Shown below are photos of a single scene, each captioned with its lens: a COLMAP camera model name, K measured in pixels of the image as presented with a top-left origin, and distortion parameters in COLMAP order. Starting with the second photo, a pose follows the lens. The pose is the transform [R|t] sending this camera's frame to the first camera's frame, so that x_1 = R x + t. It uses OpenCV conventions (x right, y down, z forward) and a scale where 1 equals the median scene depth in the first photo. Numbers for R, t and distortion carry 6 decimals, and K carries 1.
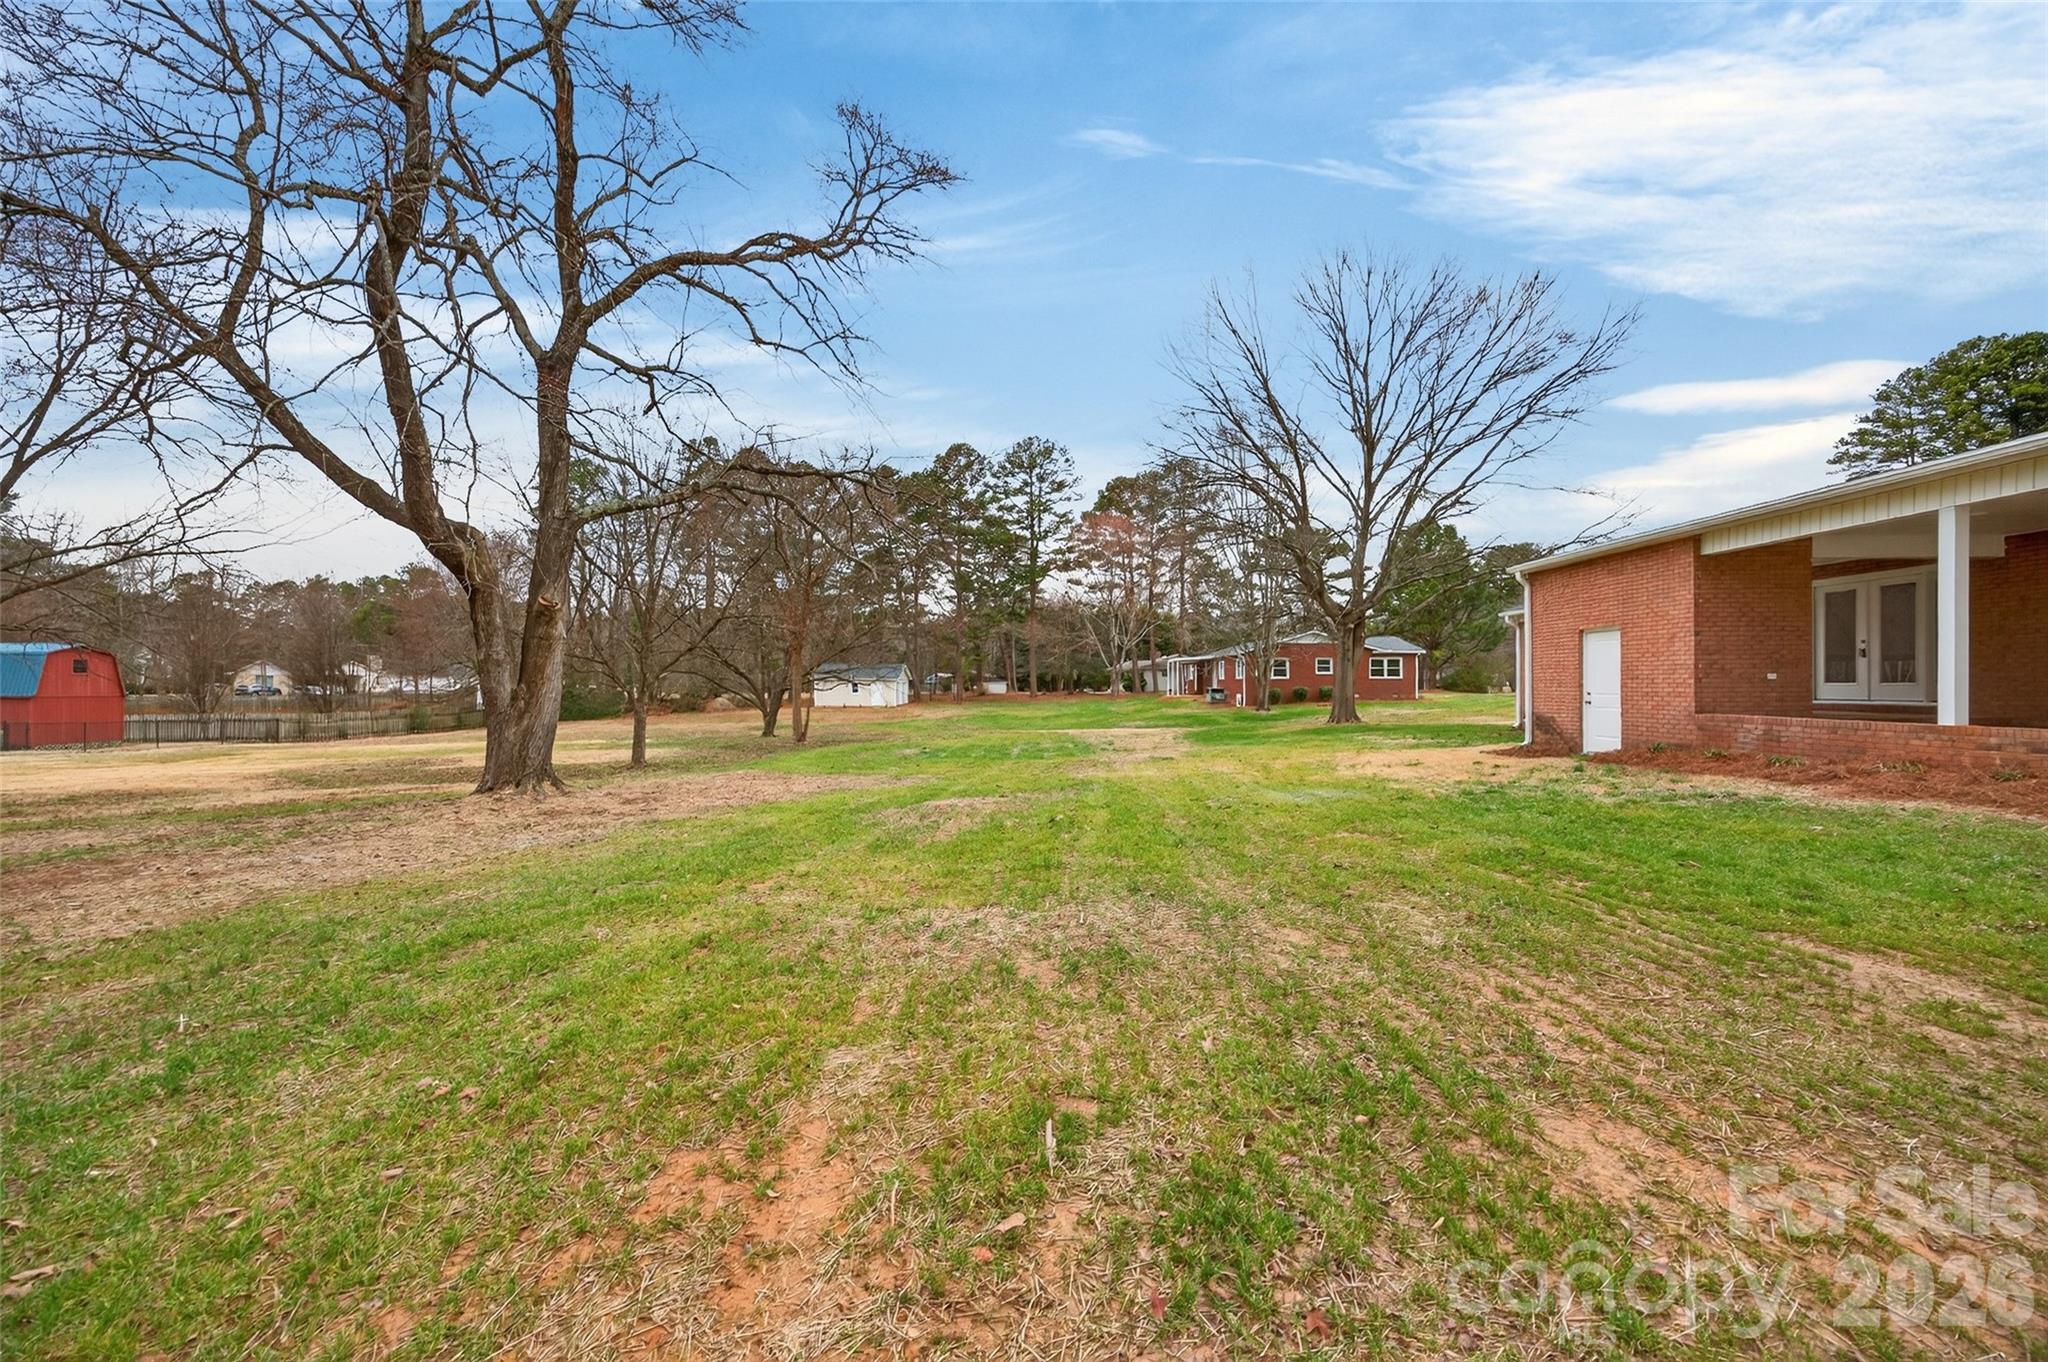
lens RADIAL K [[798.2, 0, 1024.0], [0, 798.2, 681.0], [0, 0, 1]] dist [-0.000829, 0.000027]
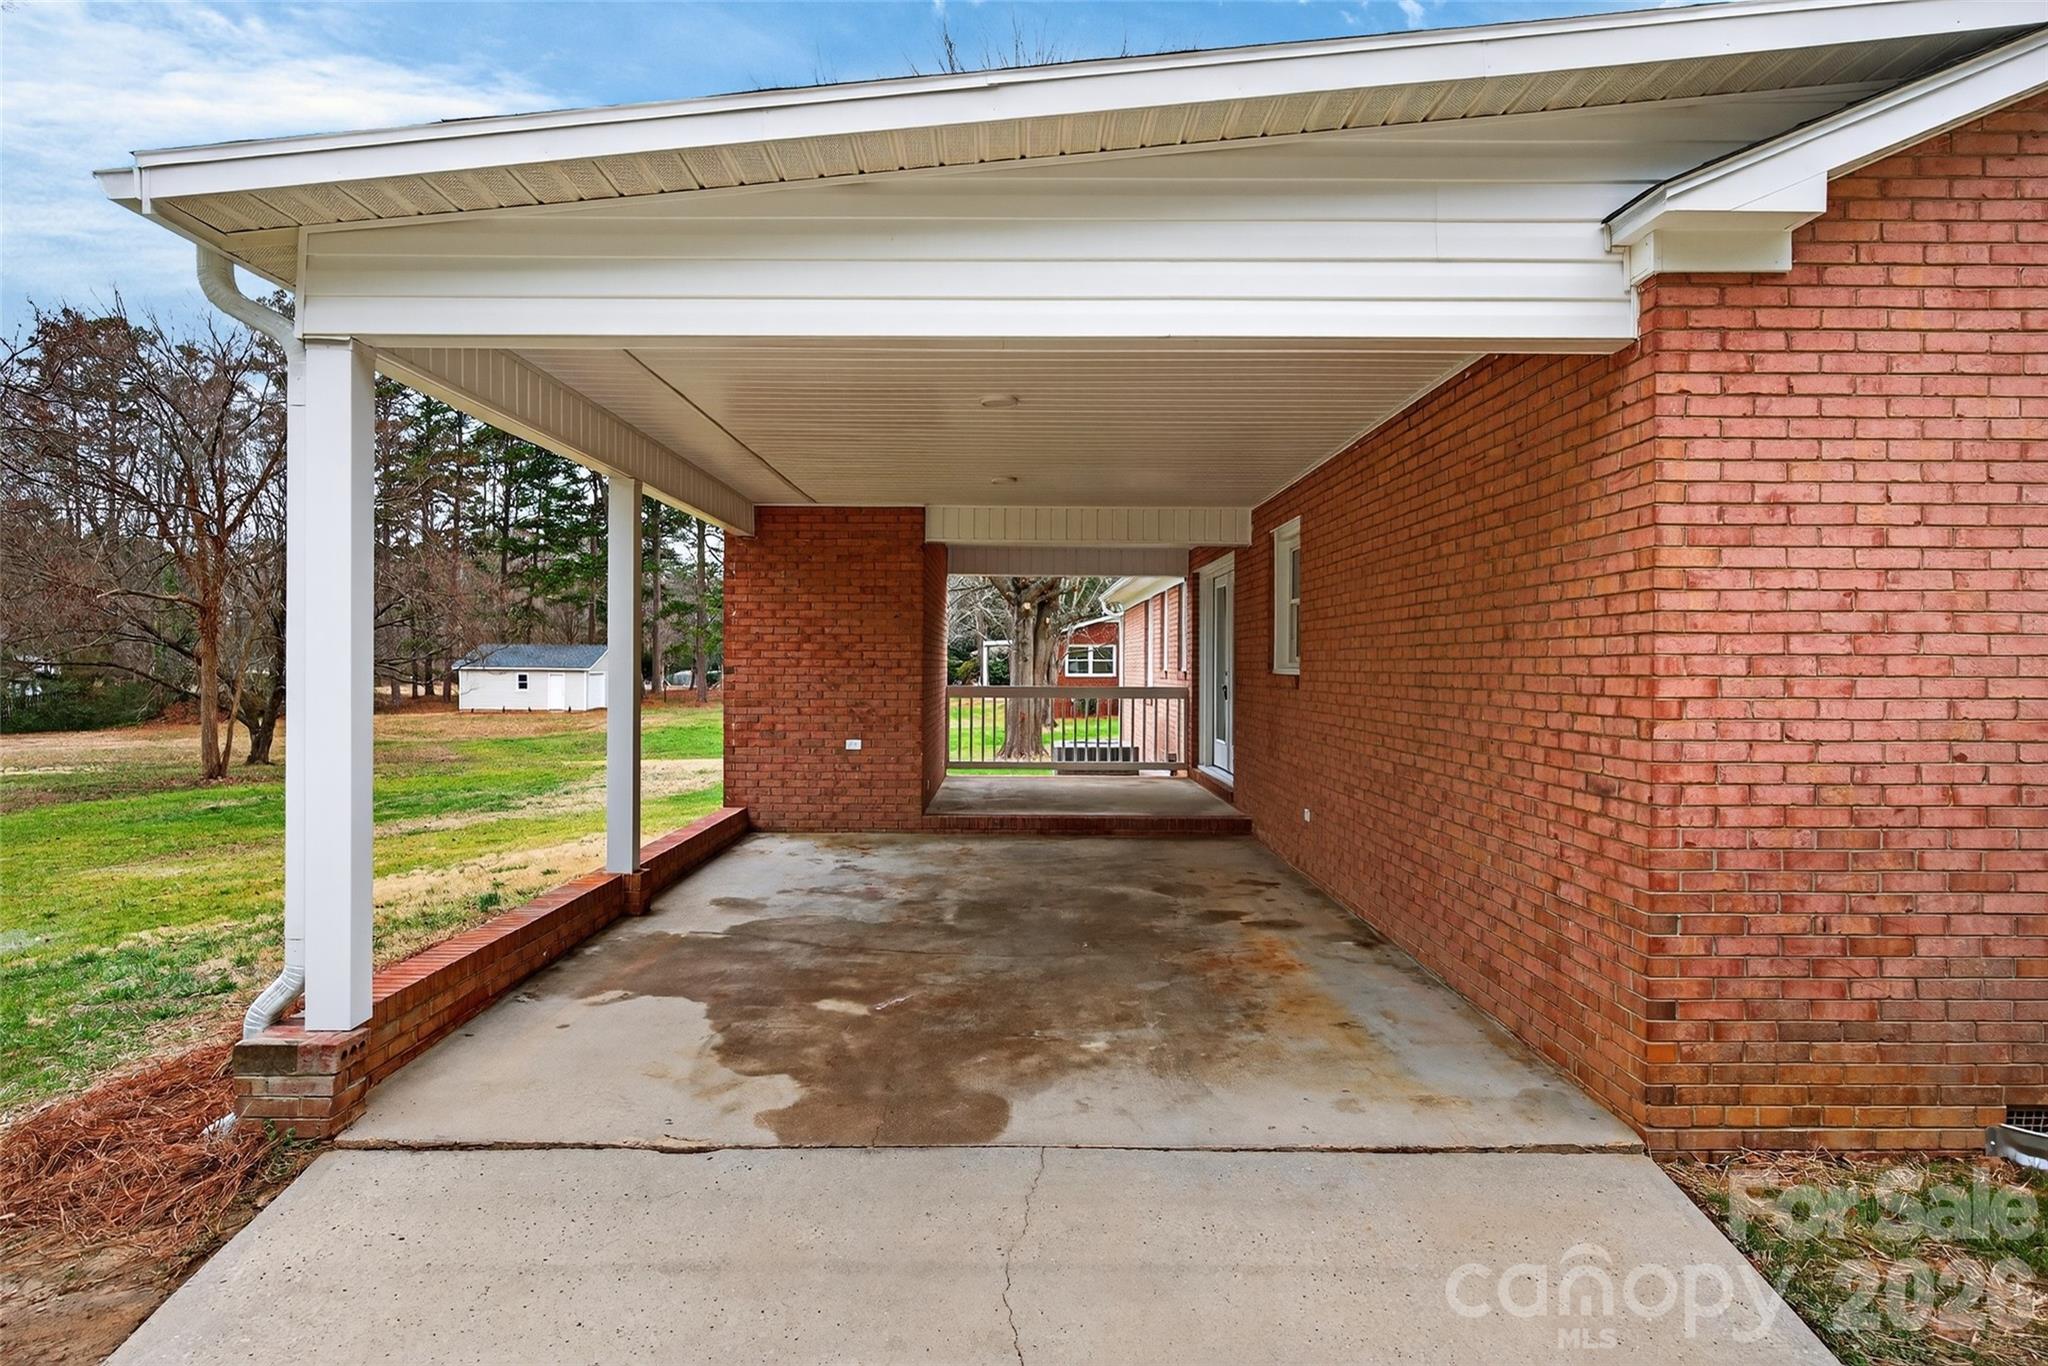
lens RADIAL K [[1146.9, 0, 1024.0], [0, 1146.9, 683.0], [0, 0, 1]] dist [-0.002305, -0.001883]
pose [[0.999391, 0.007736, 0.034038, 1.053990], [-0.008492, 0.999719, 0.022122, -0.073723], [-0.033857, -0.022398, 0.999176, 0.133618]]
